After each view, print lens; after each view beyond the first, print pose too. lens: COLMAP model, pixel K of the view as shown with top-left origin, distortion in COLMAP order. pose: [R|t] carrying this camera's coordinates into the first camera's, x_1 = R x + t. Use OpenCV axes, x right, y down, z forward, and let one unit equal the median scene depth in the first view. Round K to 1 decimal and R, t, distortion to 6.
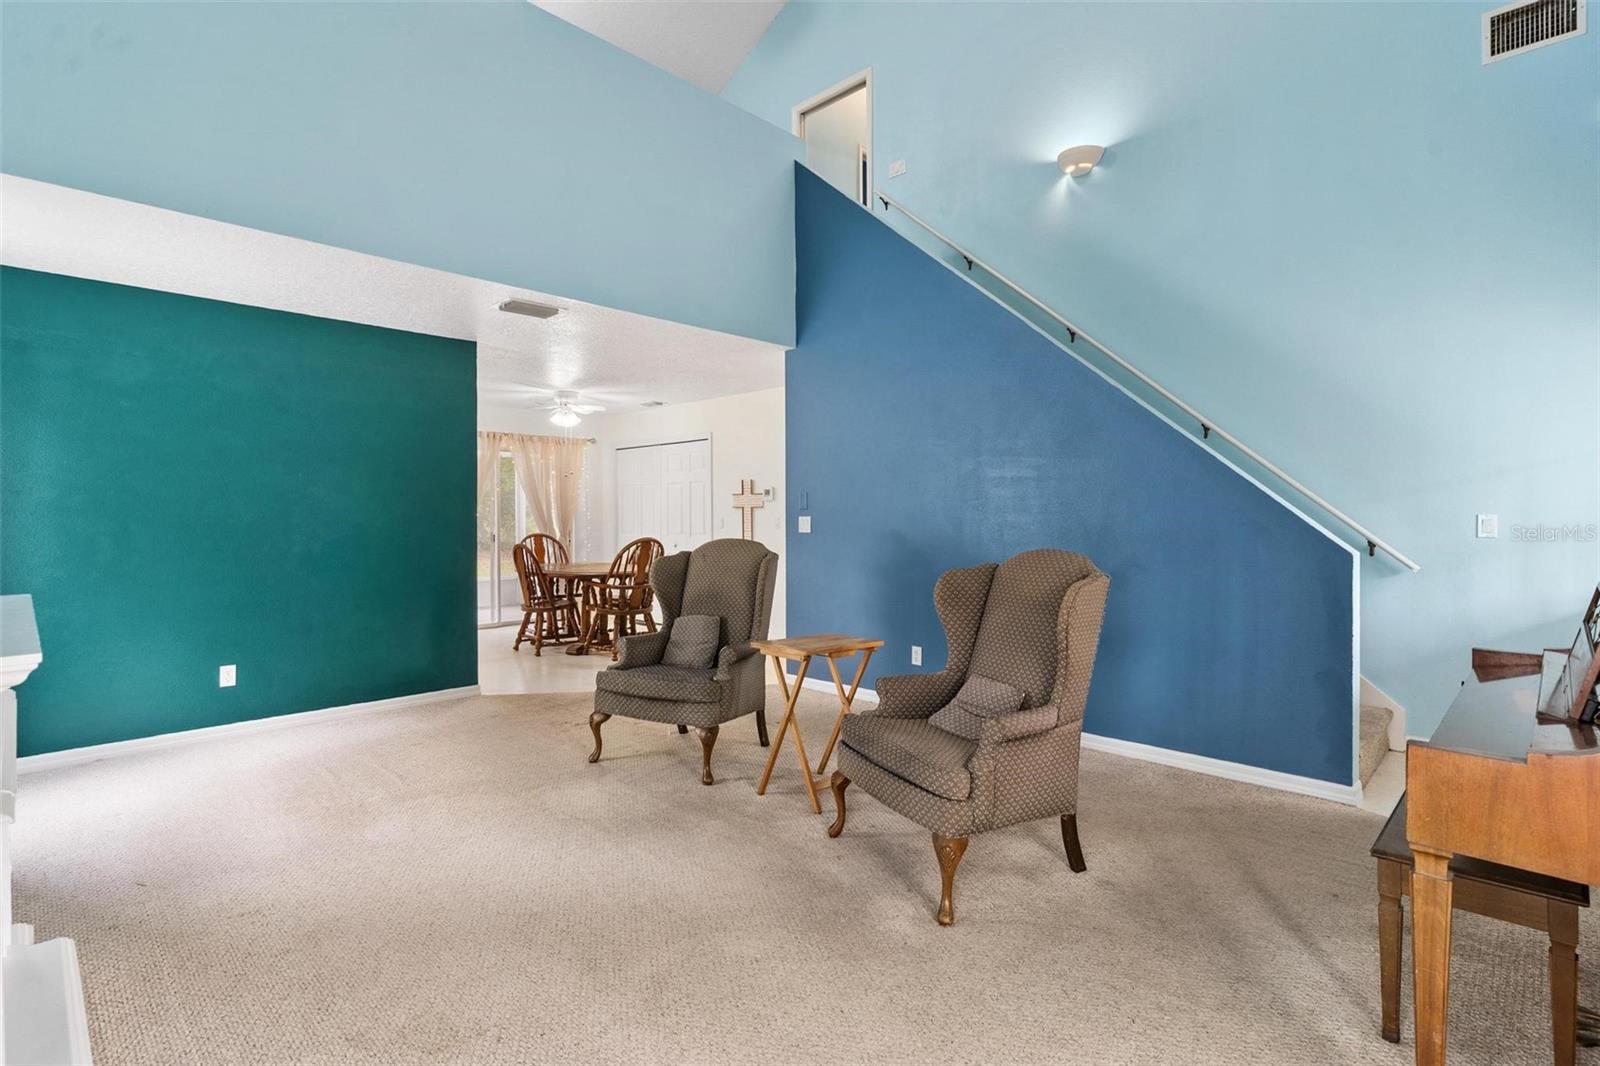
lens RADIAL K [[777.9, 0, 801.2], [0, 777.9, 519.8], [0, 0, 1]] dist [-0.005555, 0.000335]
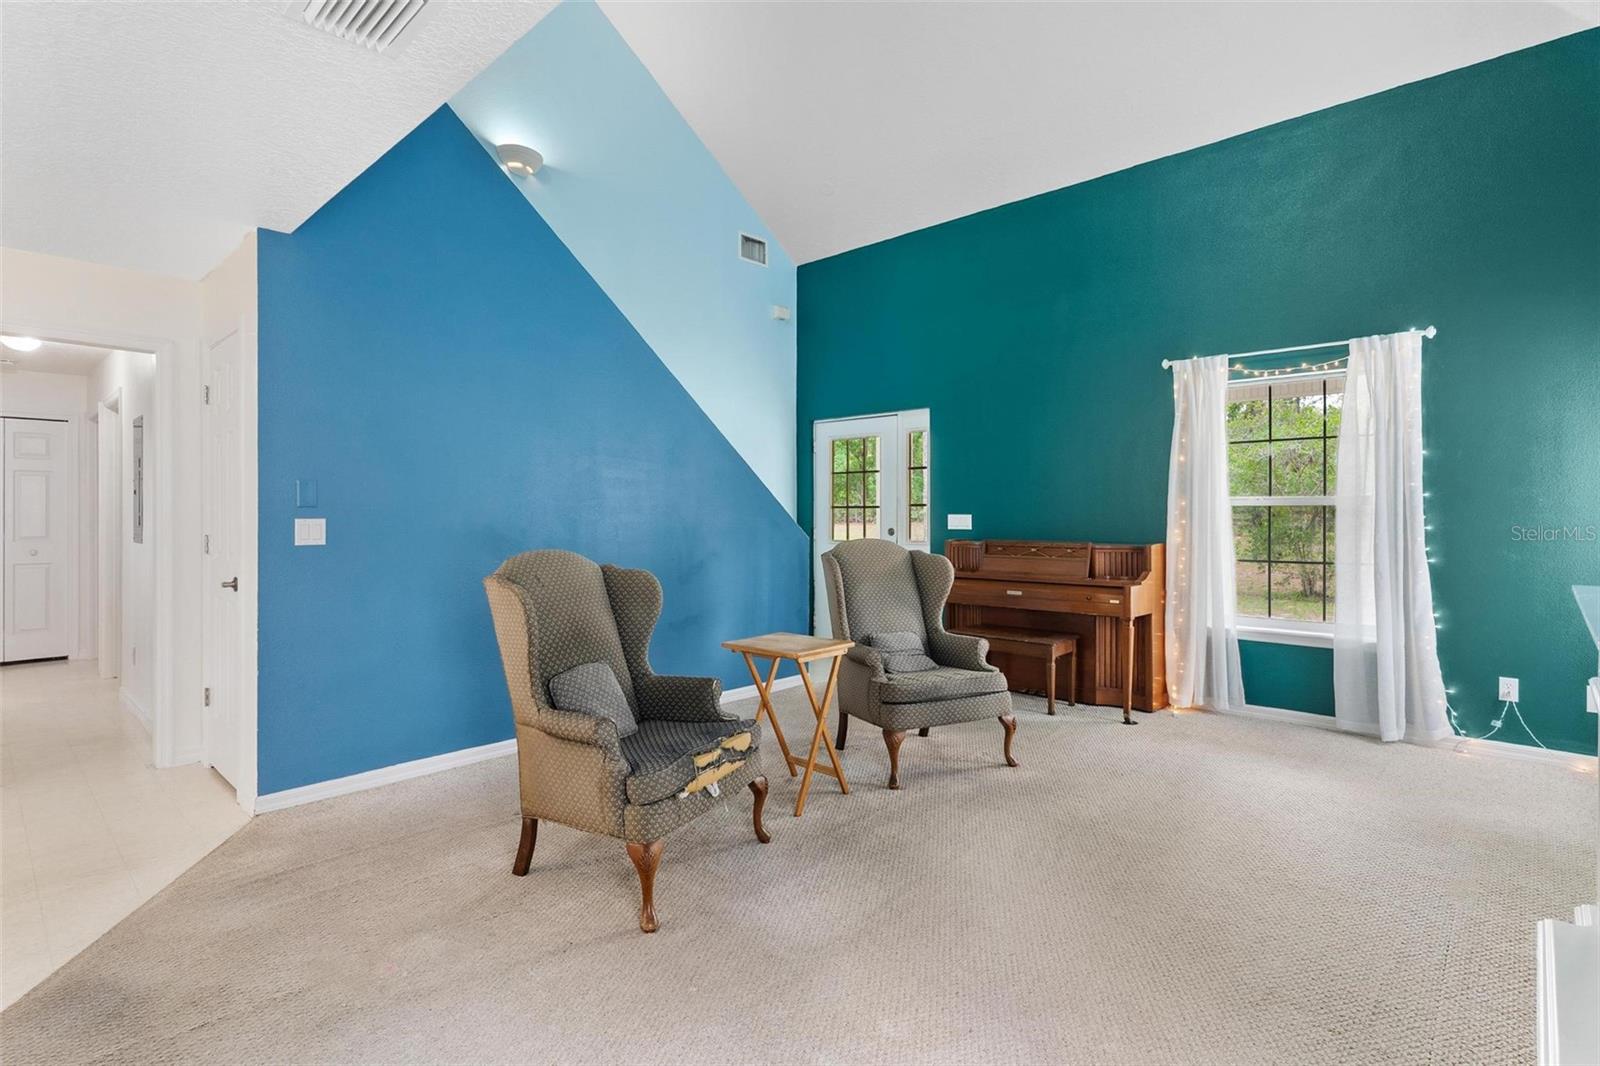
lens RADIAL K [[777.9, 0, 789.7], [0, 777.9, 502.4], [0, 0, 1]] dist [-0.005555, 0.000335]
pose [[-0.012719, 0.018109, 0.999755, -0.771528], [0.010725, 0.999781, -0.017973, -0.002532], [-0.999862, 0.010494, -0.012910, 0.797332]]
